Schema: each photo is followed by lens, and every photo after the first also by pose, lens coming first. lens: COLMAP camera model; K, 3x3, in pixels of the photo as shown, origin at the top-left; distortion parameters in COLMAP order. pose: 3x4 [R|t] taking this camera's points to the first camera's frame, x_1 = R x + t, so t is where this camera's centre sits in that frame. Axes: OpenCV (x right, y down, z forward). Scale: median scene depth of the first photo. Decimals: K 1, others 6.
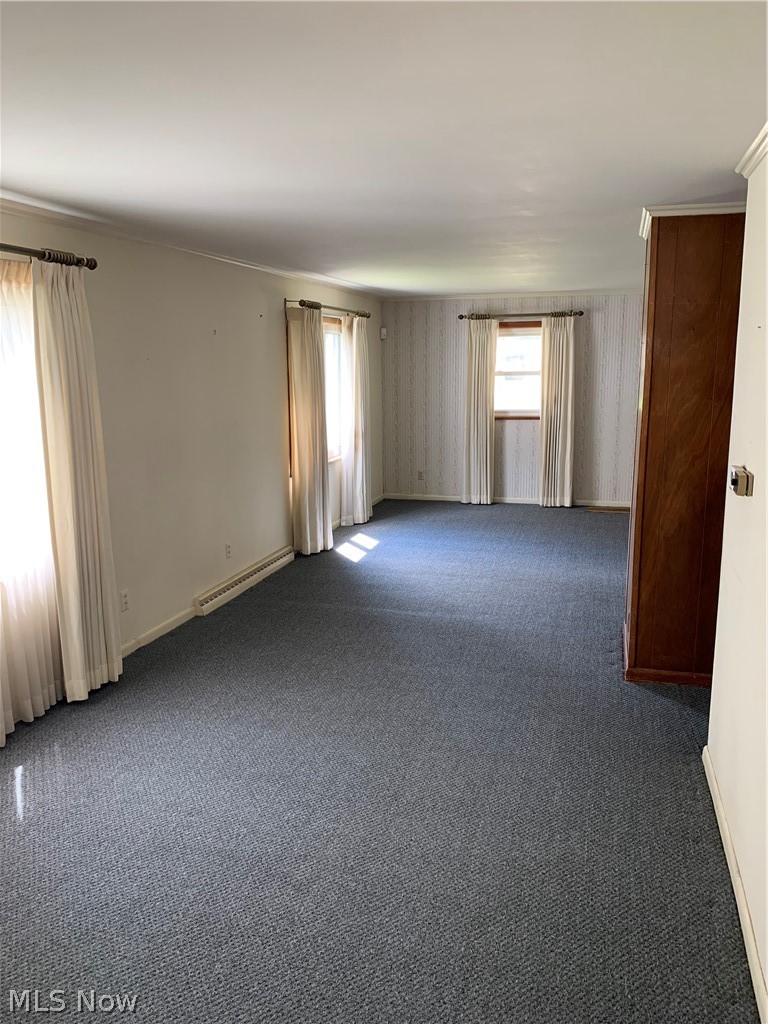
lens RADIAL K [[784.0, 0, 384.0], [0, 784.0, 512.0], [0, 0, 1]] dist [0.011119, 0.001084]
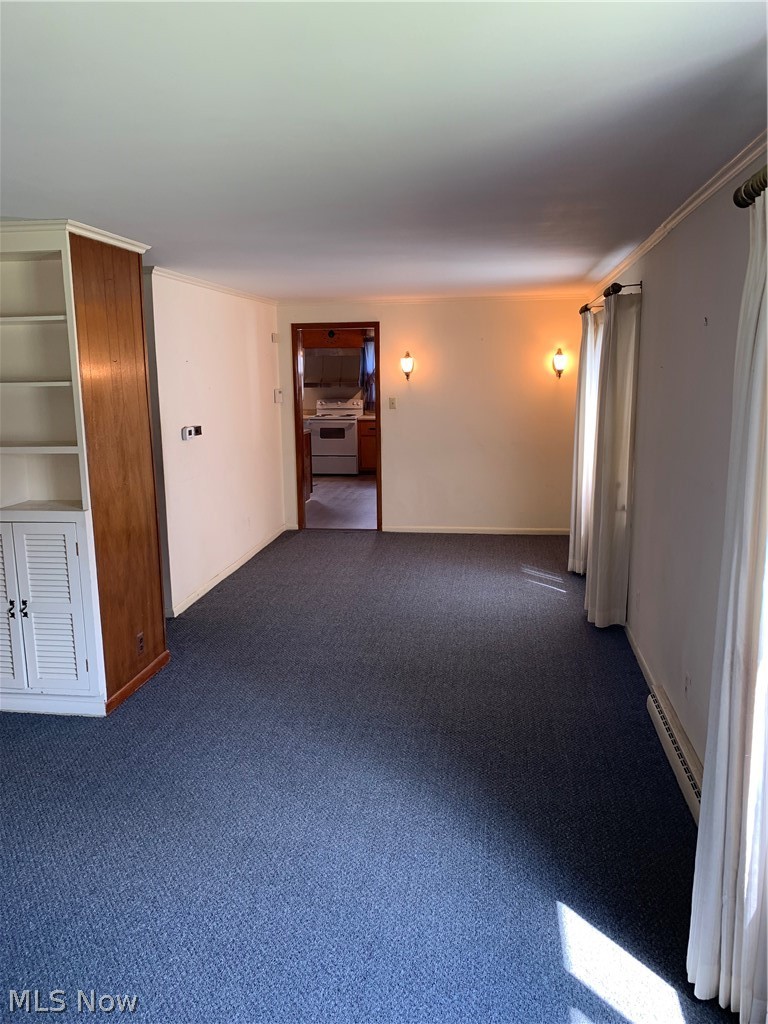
lens RADIAL K [[784.0, 0, 384.0], [0, 784.0, 512.0], [0, 0, 1]] dist [0.011119, 0.001084]
pose [[-0.991502, 0.043493, -0.122604, 0.067732], [-0.004315, 0.930941, 0.365144, -0.206496], [0.130018, 0.362571, -0.922842, 1.036877]]
